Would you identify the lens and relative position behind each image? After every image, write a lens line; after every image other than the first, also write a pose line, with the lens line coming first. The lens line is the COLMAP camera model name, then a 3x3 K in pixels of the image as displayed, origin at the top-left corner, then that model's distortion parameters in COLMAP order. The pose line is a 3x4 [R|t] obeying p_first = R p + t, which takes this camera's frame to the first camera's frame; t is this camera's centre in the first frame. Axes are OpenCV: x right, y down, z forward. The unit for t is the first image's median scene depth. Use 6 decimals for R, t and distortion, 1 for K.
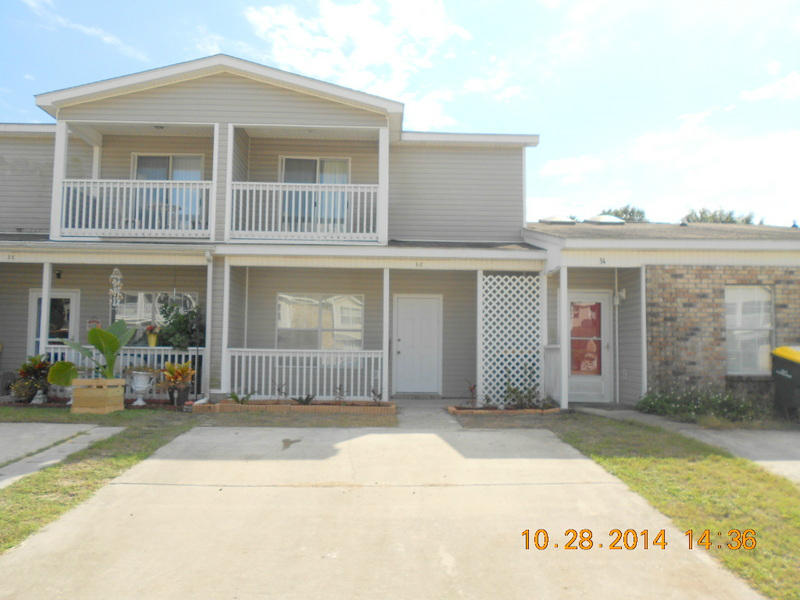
lens RADIAL K [[605.4, 0, 404.6], [0, 605.4, 303.0], [0, 0, 1]] dist [-0.025632, -0.009441]
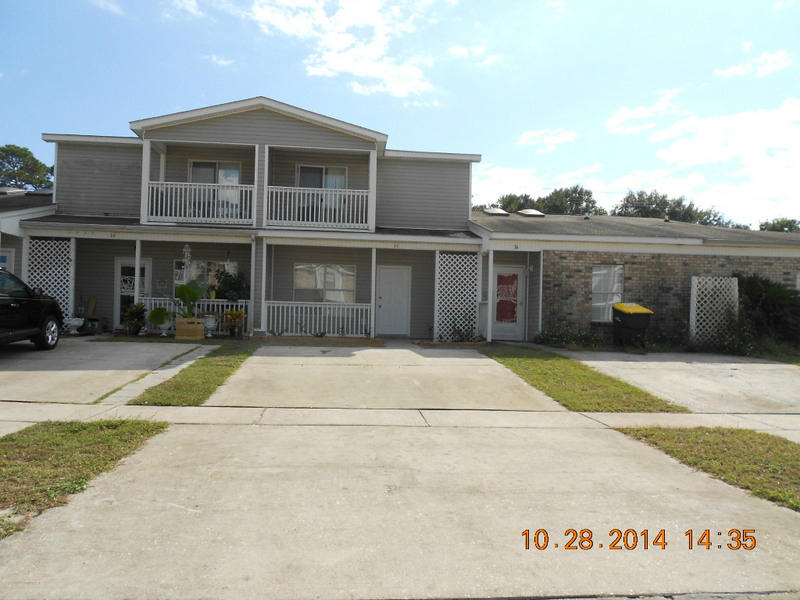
lens RADIAL K [[605.4, 0, 404.6], [0, 605.4, 303.0], [0, 0, 1]] dist [-0.025632, -0.009441]
pose [[0.997985, 0.014019, 0.061886, -0.045701], [-0.017338, 0.998421, 0.053426, -0.003993], [-0.061039, -0.054391, 0.996652, -0.480161]]
